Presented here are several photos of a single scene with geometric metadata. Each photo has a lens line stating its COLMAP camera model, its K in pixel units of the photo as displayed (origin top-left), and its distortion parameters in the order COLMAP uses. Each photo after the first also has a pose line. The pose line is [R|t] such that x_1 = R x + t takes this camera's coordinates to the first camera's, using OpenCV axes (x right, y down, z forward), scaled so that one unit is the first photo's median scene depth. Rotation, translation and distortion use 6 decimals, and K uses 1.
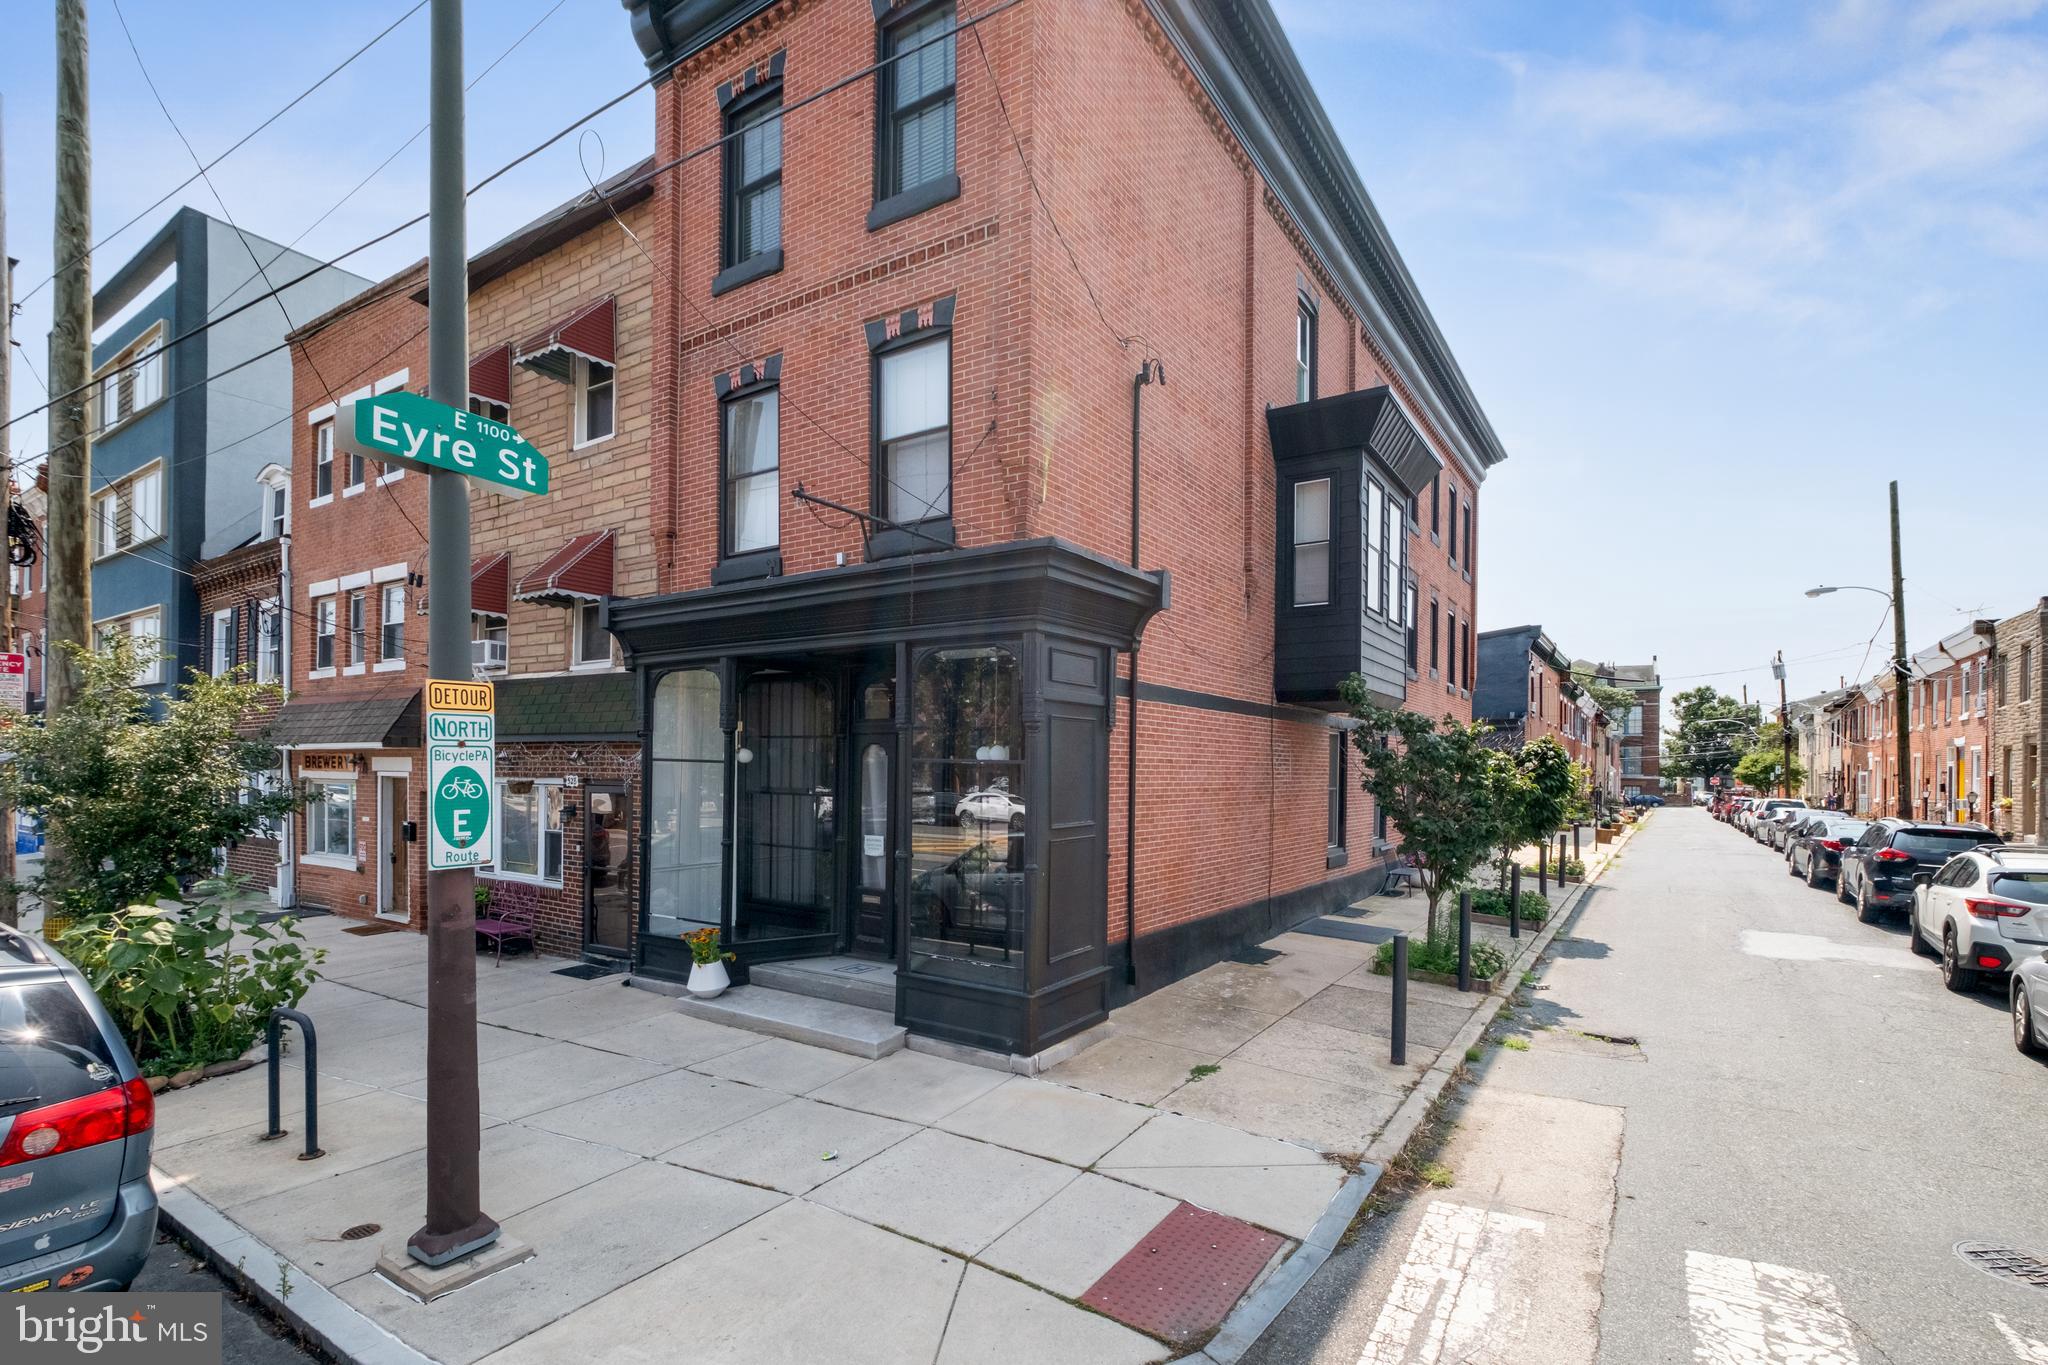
lens RADIAL K [[949.8, 0, 1020.8], [0, 949.8, 774.2], [0, 0, 1]] dist [0.000317, -0.000303]
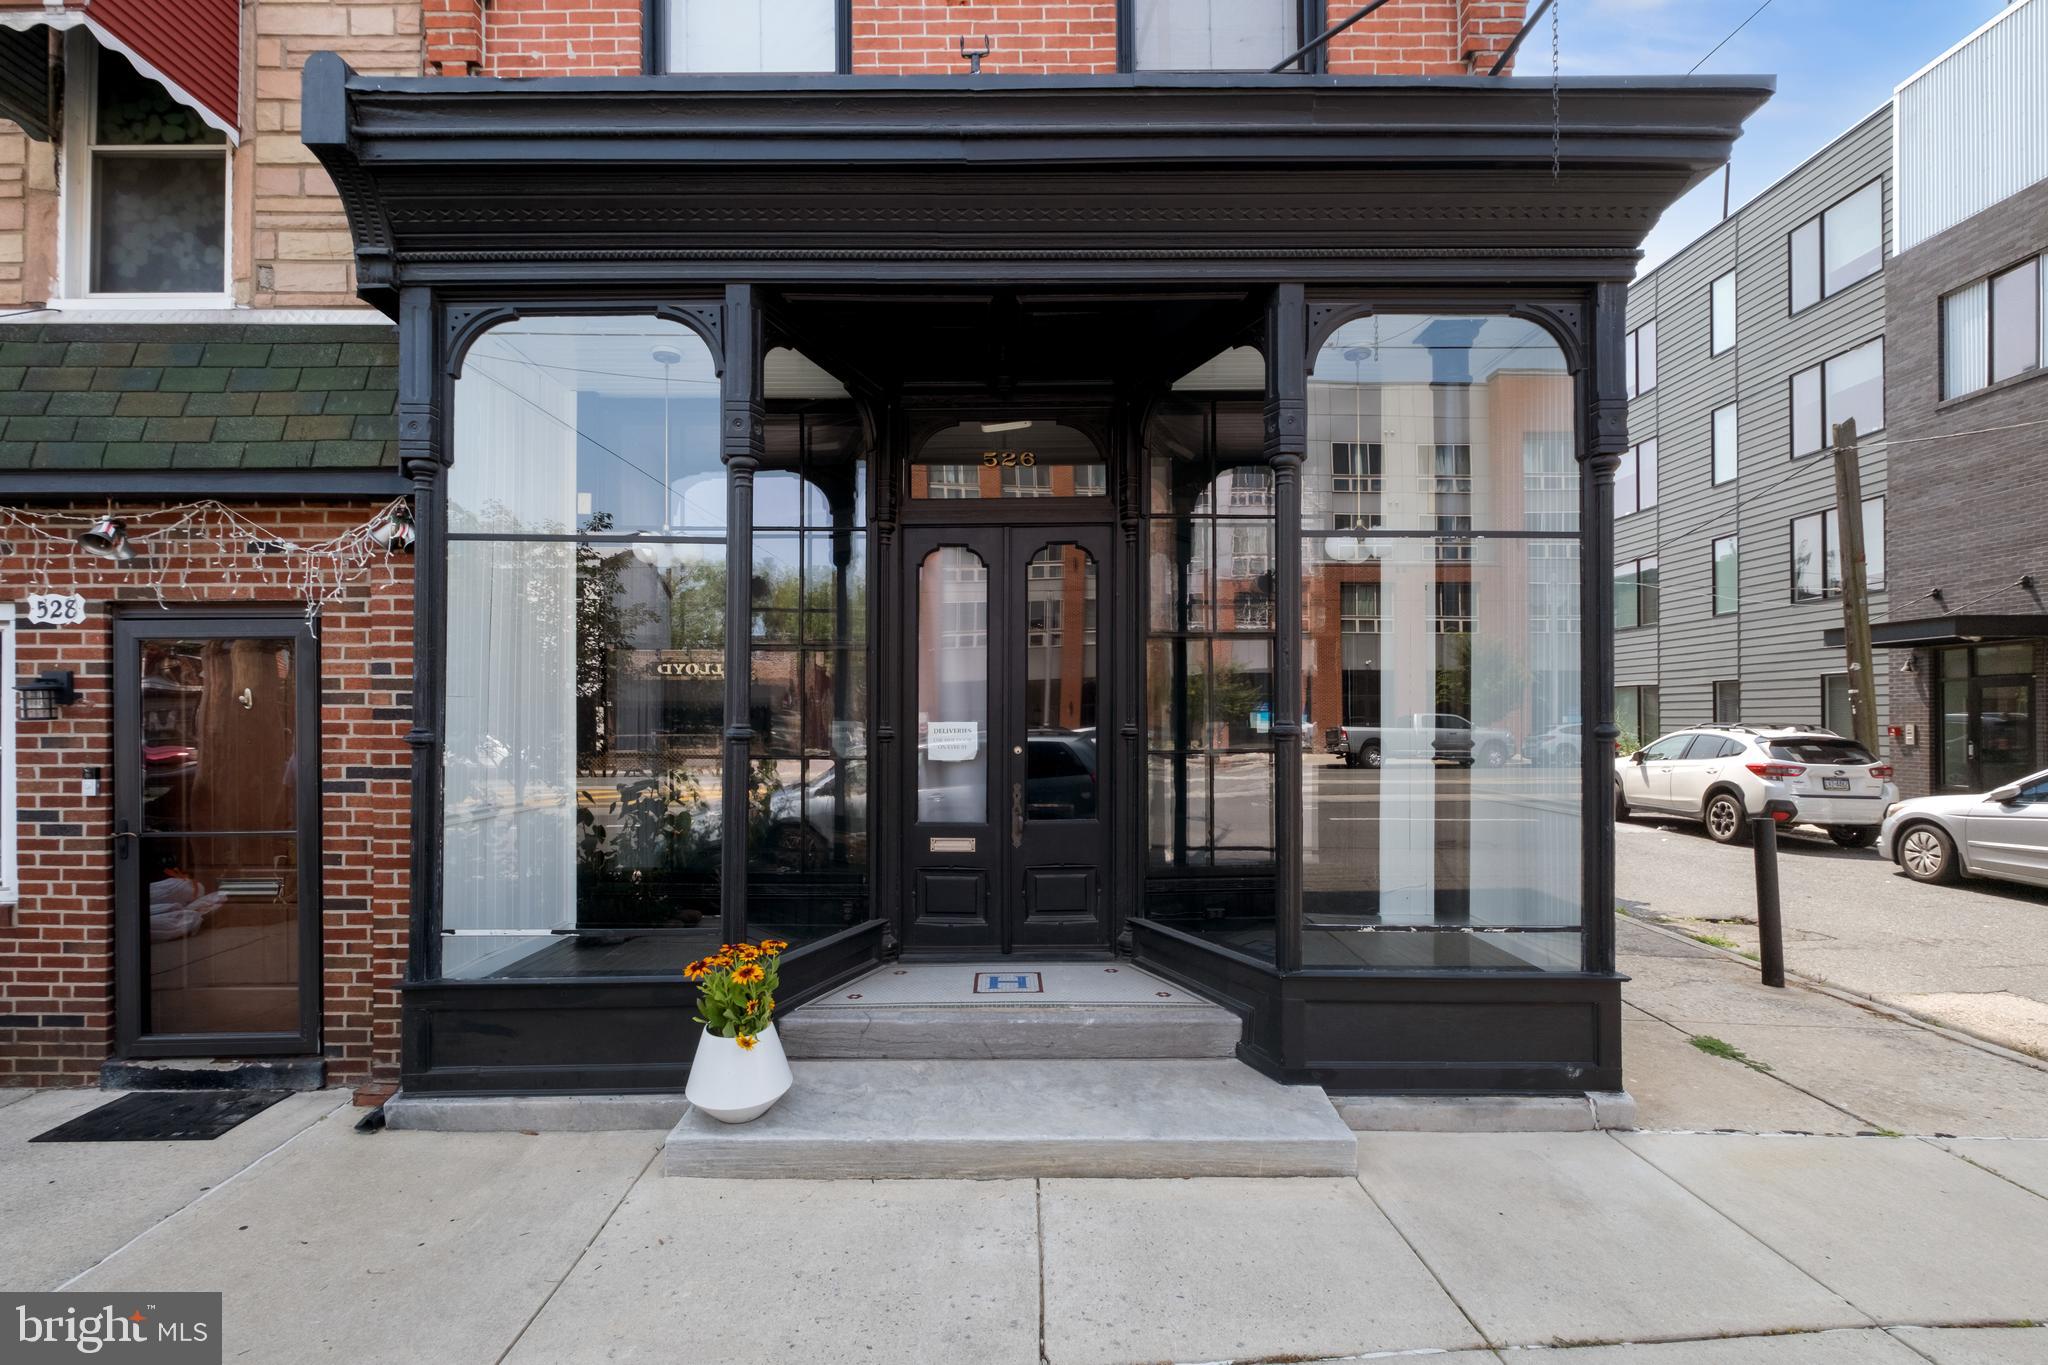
lens RADIAL K [[924.5, 0, 1004.2], [0, 924.5, 717.8], [0, 0, 1]] dist [-0.000759, -0.000764]
pose [[0.834751, -0.010387, 0.550529, -0.408946], [0.014758, 0.999885, -0.003512, 0.063883], [-0.550429, 0.011056, 0.834808, 0.556649]]
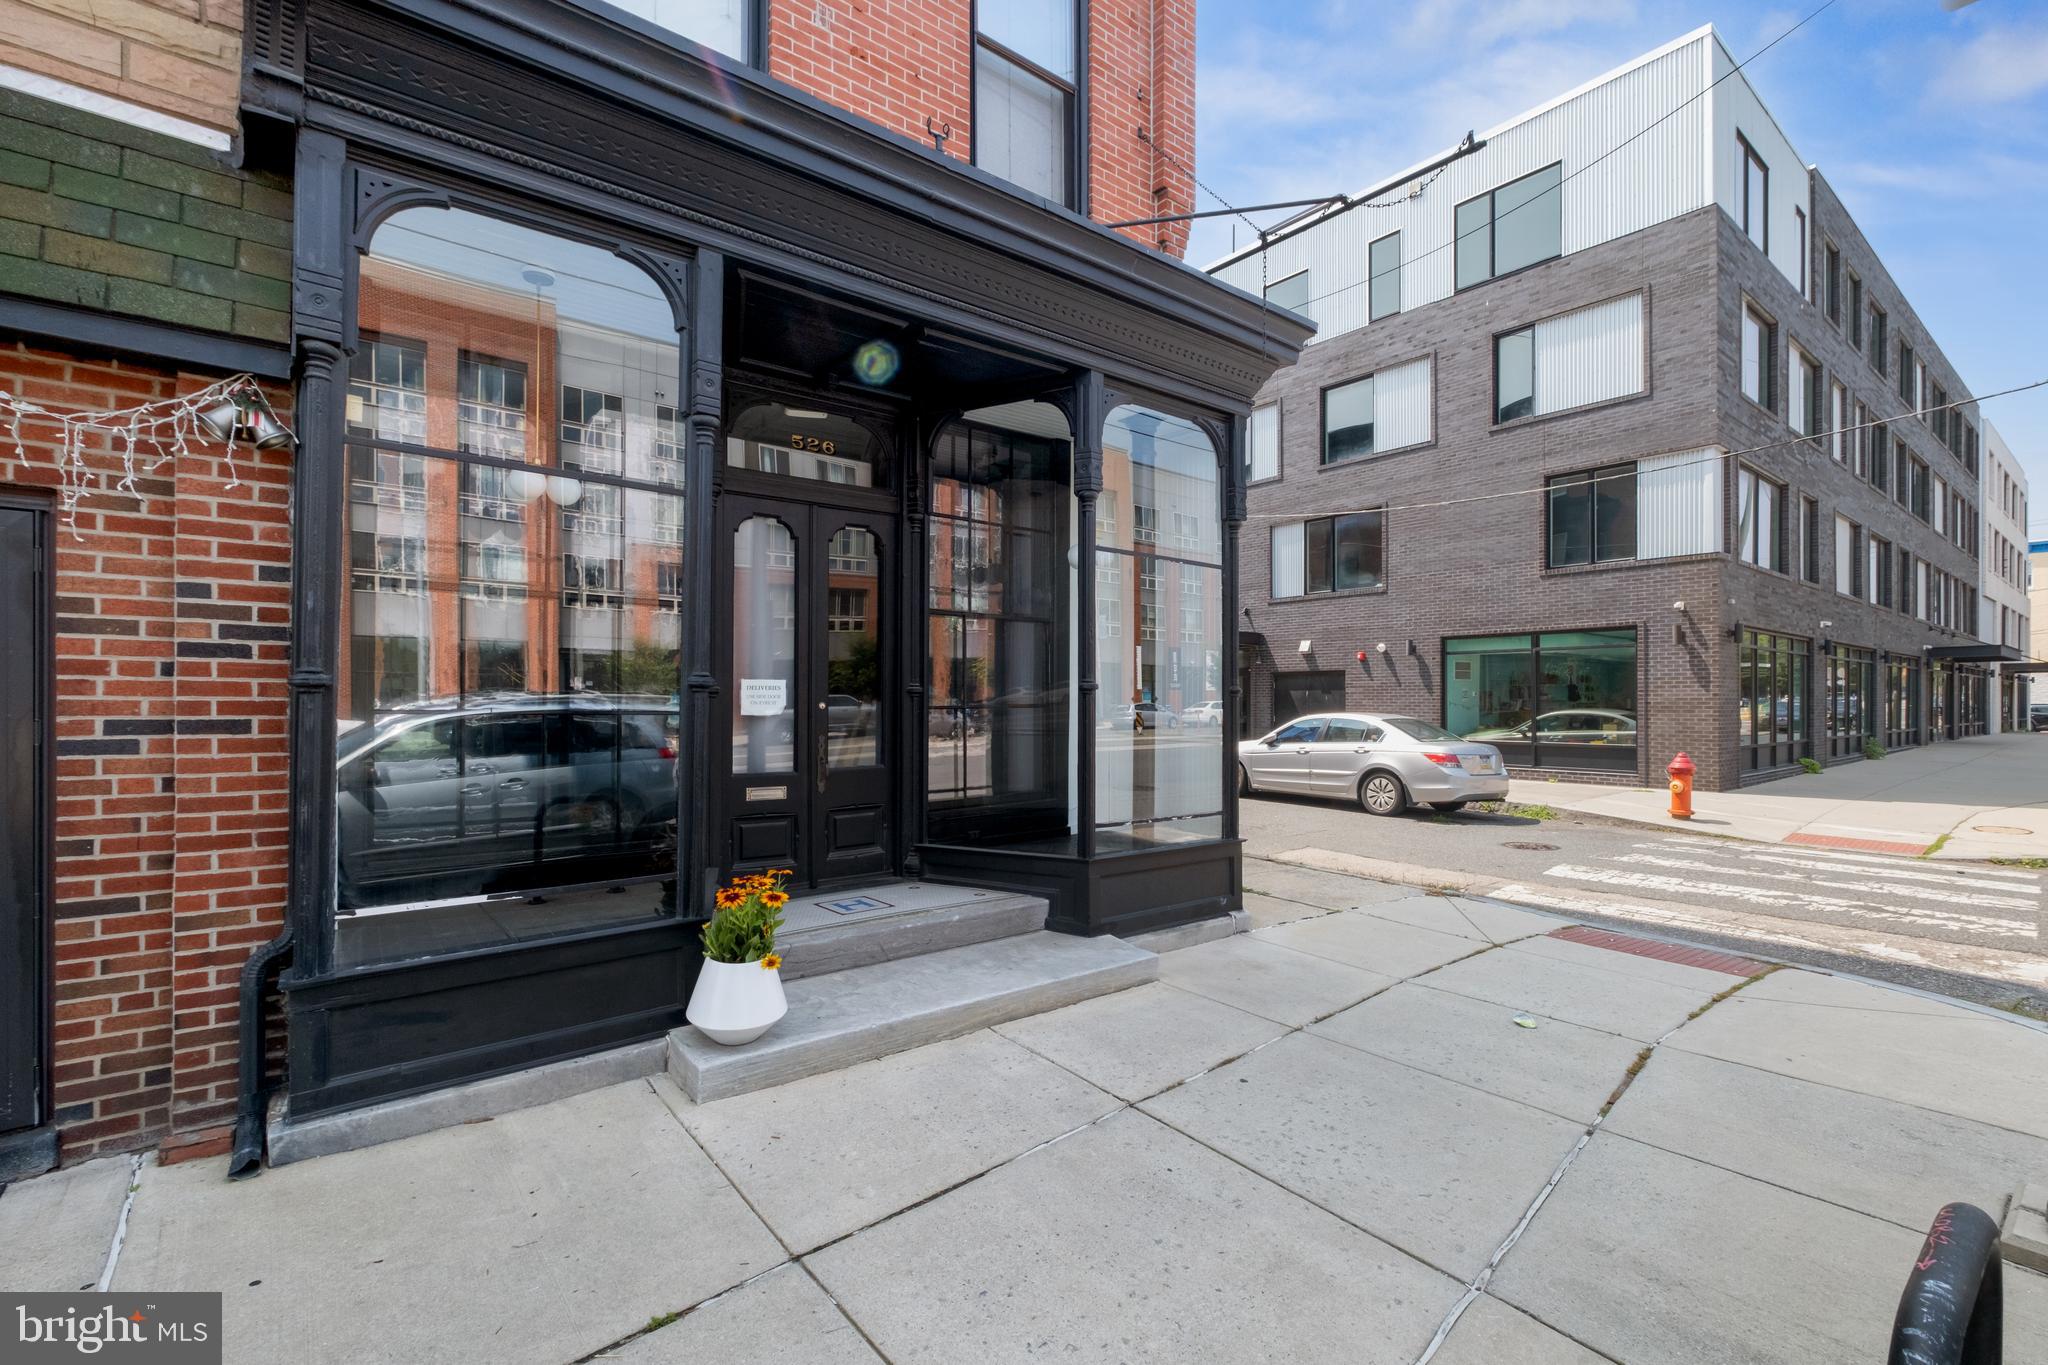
lens RADIAL K [[917.3, 0, 1030.1], [0, 917.3, 694.0], [0, 0, 1]] dist [0.000206, 0.000349]
pose [[0.303862, -0.001798, 0.952714, -0.620556], [0.007181, 0.999974, -0.000404, 0.073869], [-0.952689, 0.006964, 0.303867, 0.682000]]
